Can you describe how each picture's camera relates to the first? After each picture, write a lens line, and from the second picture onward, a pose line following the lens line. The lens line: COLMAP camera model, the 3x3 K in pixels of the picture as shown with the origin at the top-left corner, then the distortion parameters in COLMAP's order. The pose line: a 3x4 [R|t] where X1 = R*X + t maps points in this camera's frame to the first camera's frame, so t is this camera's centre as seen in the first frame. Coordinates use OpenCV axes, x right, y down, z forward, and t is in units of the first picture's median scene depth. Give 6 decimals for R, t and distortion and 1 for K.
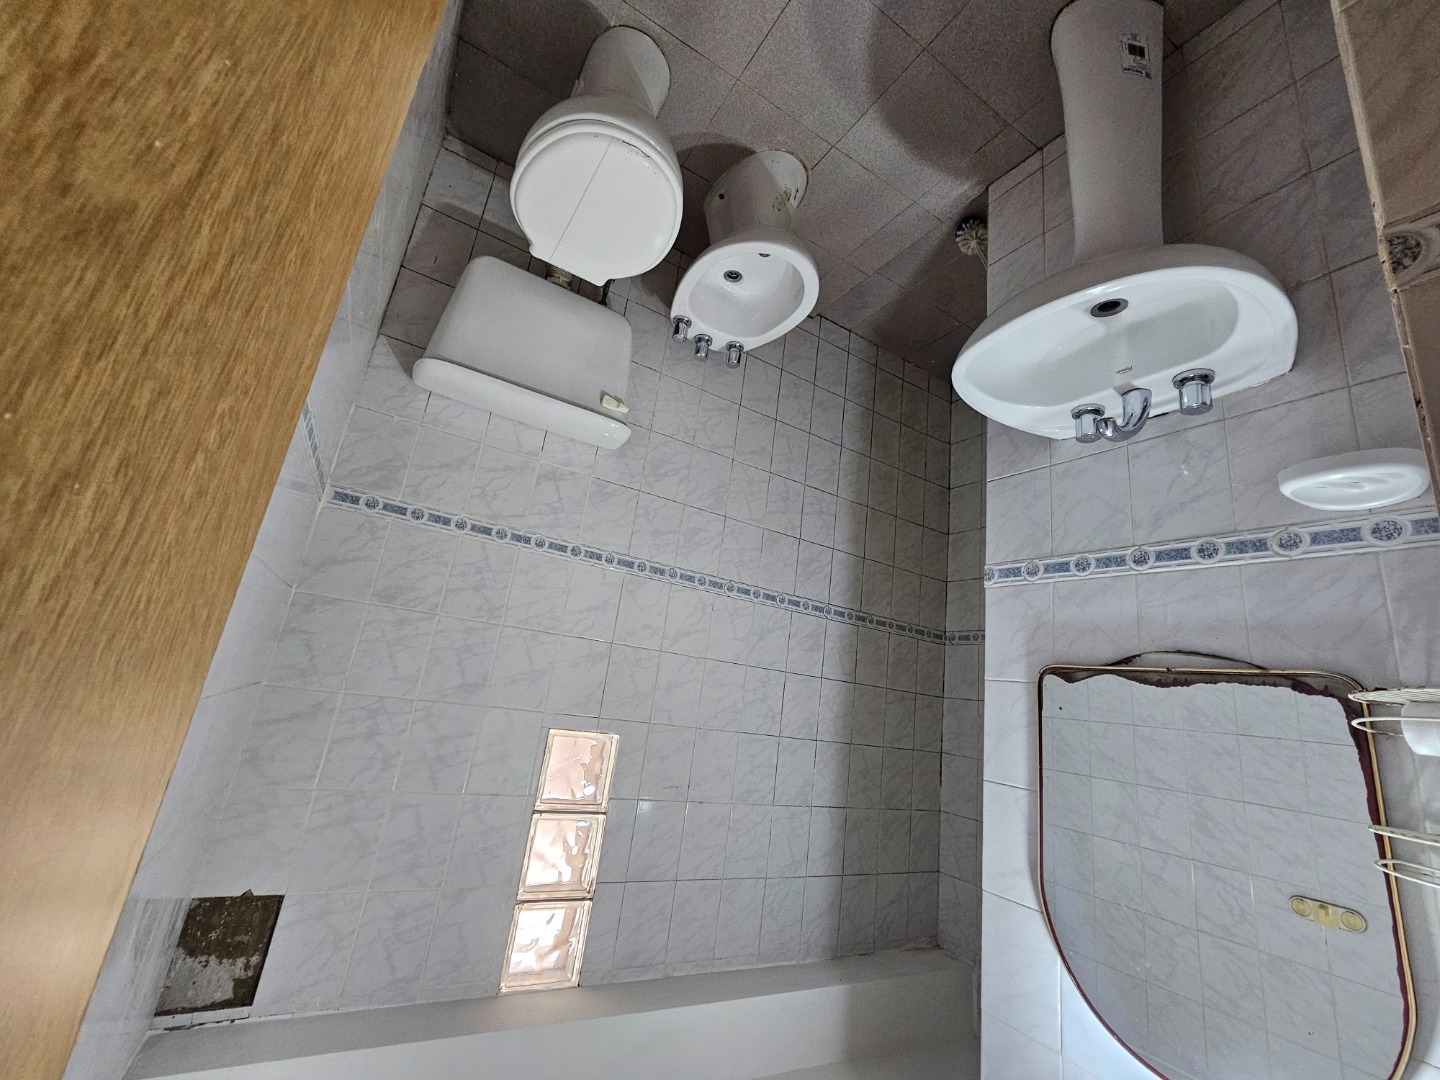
lens RADIAL K [[592.9, 0, 720.6], [0, 592.9, 535.1], [0, 0, 1]] dist [-0.001180, 0.000923]
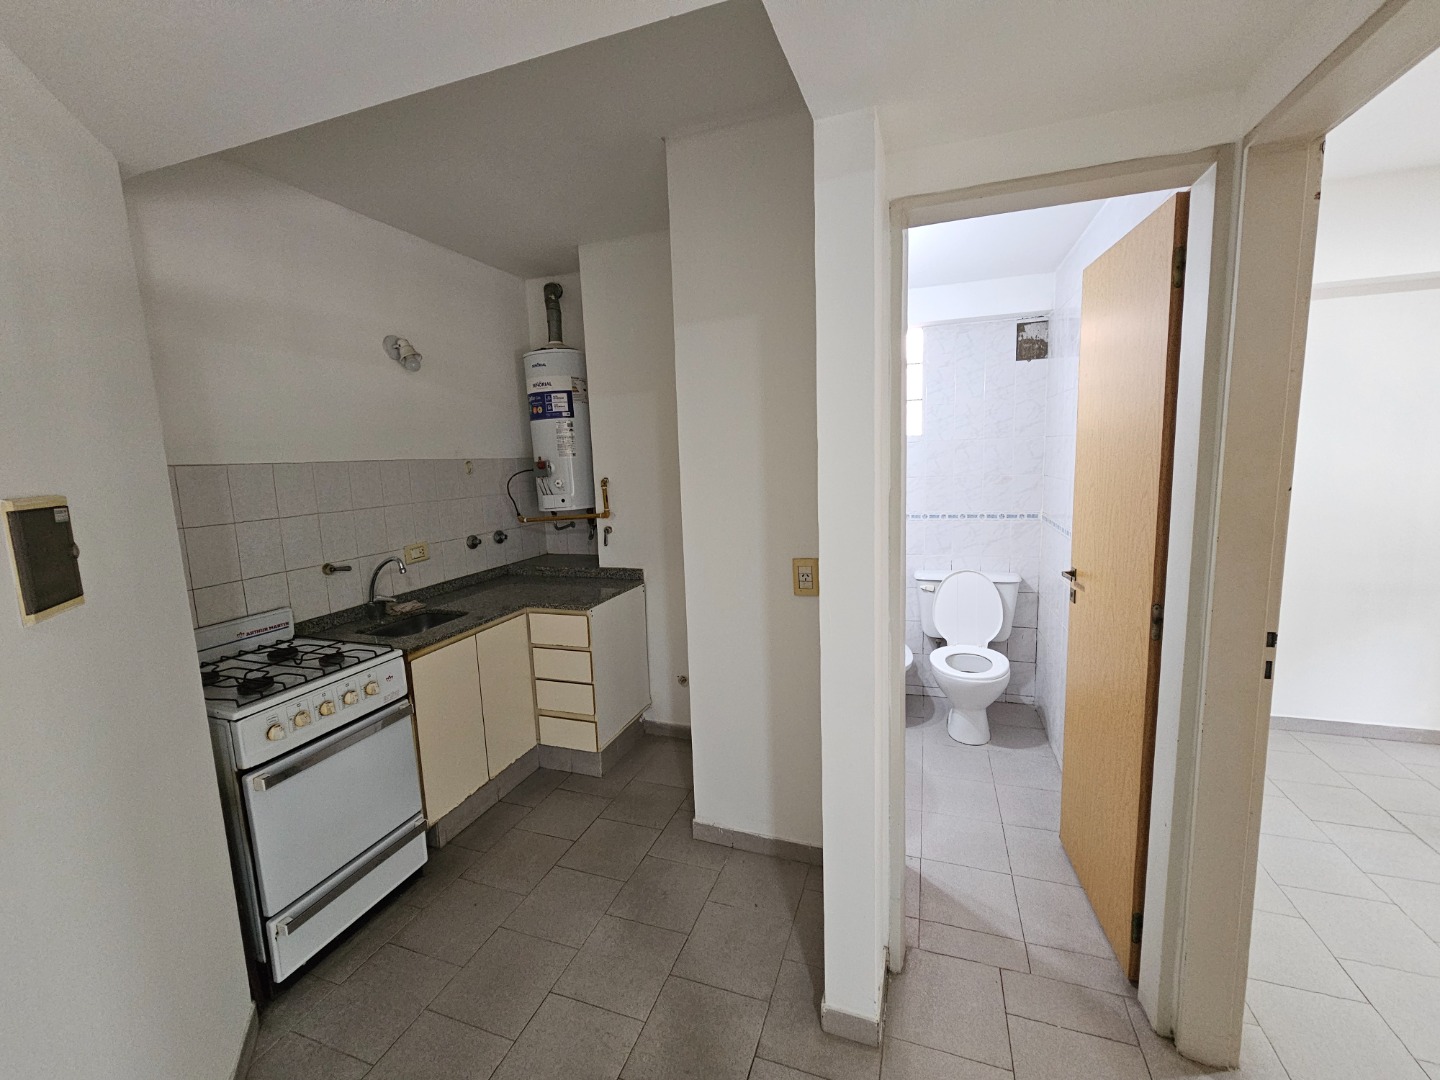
lens RADIAL K [[585.0, 0, 716.5], [0, 585.0, 530.3], [0, 0, 1]] dist [-0.002935, -0.000238]
pose [[-0.968925, 0.184813, -0.164403, 0.930040], [-0.205060, -0.971846, 0.116045, -0.123682], [-0.138327, 0.146152, 0.979543, -1.038199]]
